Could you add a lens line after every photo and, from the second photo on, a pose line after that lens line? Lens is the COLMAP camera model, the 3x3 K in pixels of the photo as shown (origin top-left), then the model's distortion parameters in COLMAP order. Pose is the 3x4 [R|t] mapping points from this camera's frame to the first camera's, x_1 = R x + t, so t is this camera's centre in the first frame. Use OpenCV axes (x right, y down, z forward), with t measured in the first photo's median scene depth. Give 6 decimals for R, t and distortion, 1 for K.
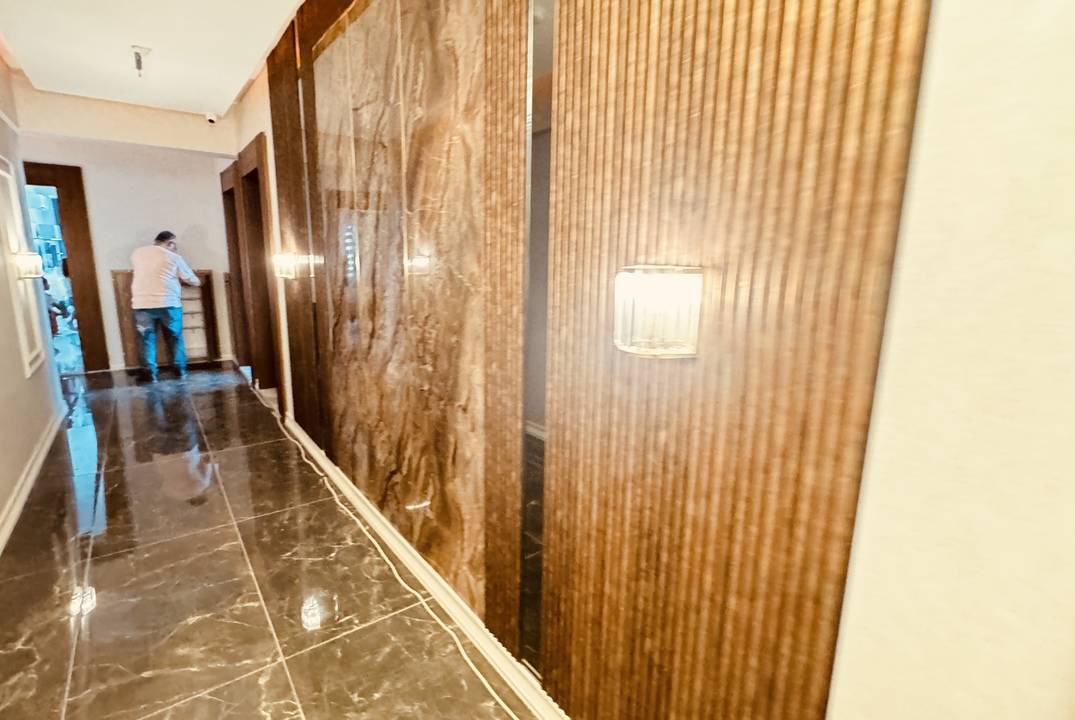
lens RADIAL K [[511.6, 0, 534.8], [0, 511.6, 355.8], [0, 0, 1]] dist [0.009887, -0.000274]
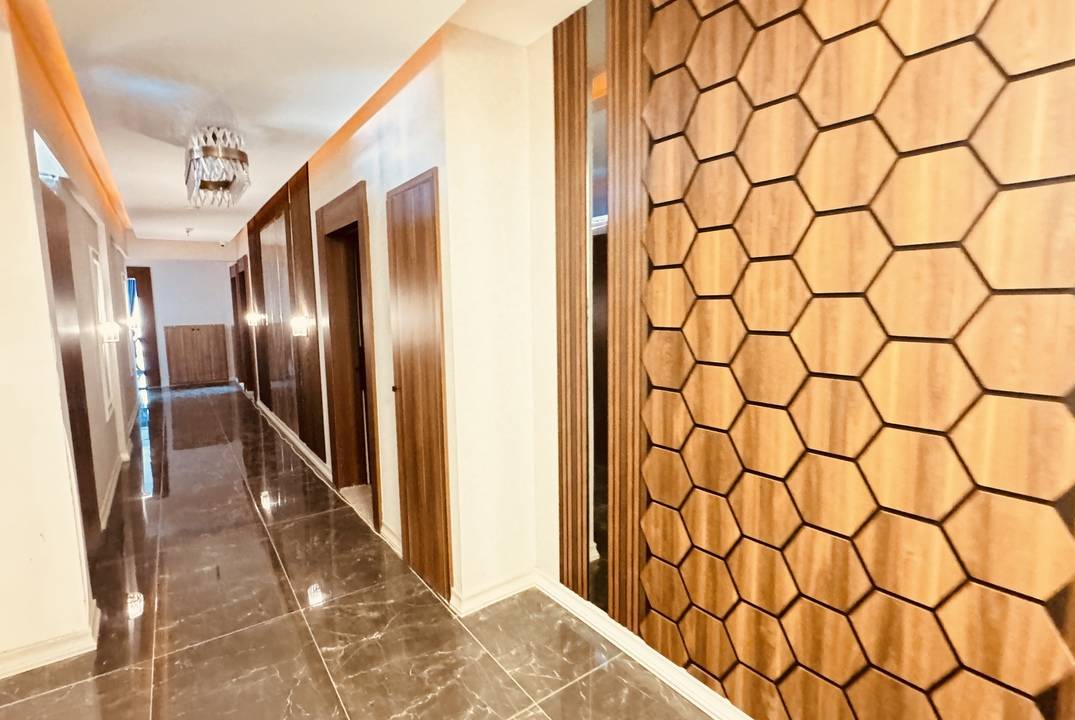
lens RADIAL K [[510.3, 0, 538.4], [0, 510.3, 358.2], [0, 0, 1]] dist [-0.004791, -0.000247]
pose [[0.999355, -0.027450, -0.023142, 0.525186], [0.025395, 0.996072, -0.084833, 0.134942], [0.025379, 0.084191, 0.996126, -0.745928]]
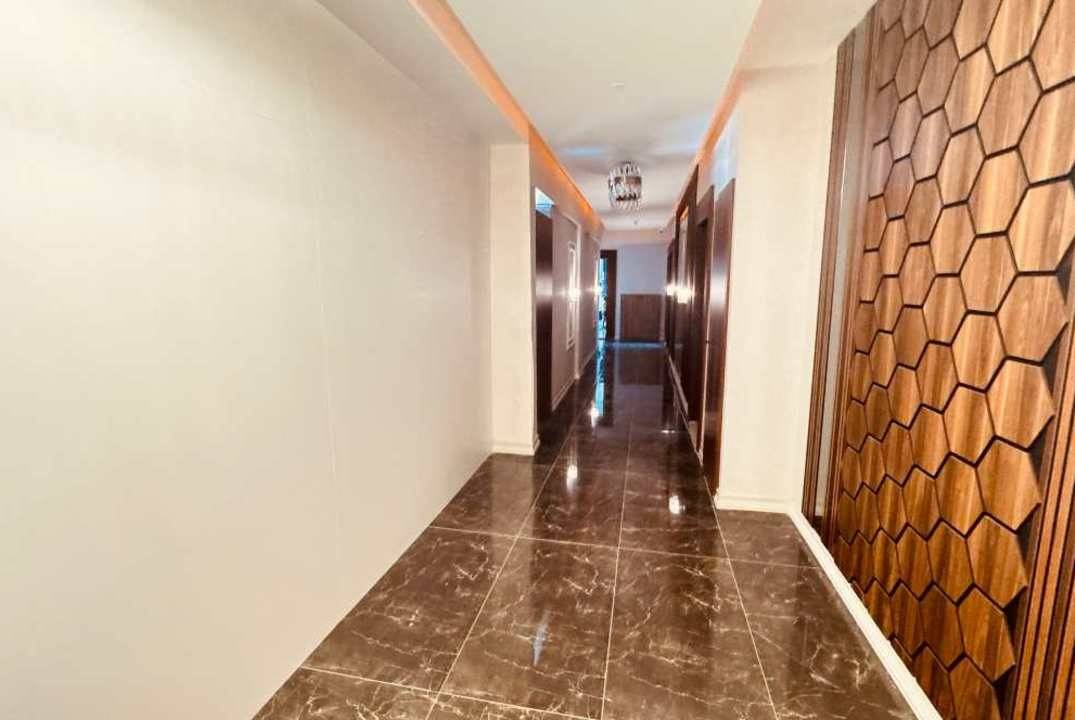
lens RADIAL K [[511.6, 0, 534.8], [0, 511.6, 355.8], [0, 0, 1]] dist [0.009887, -0.000274]
pose [[0.654827, 0.093441, -0.749981, 0.774089], [-0.133943, 0.990968, 0.006517, 0.168900], [0.743815, 0.096187, 0.661428, -0.892481]]
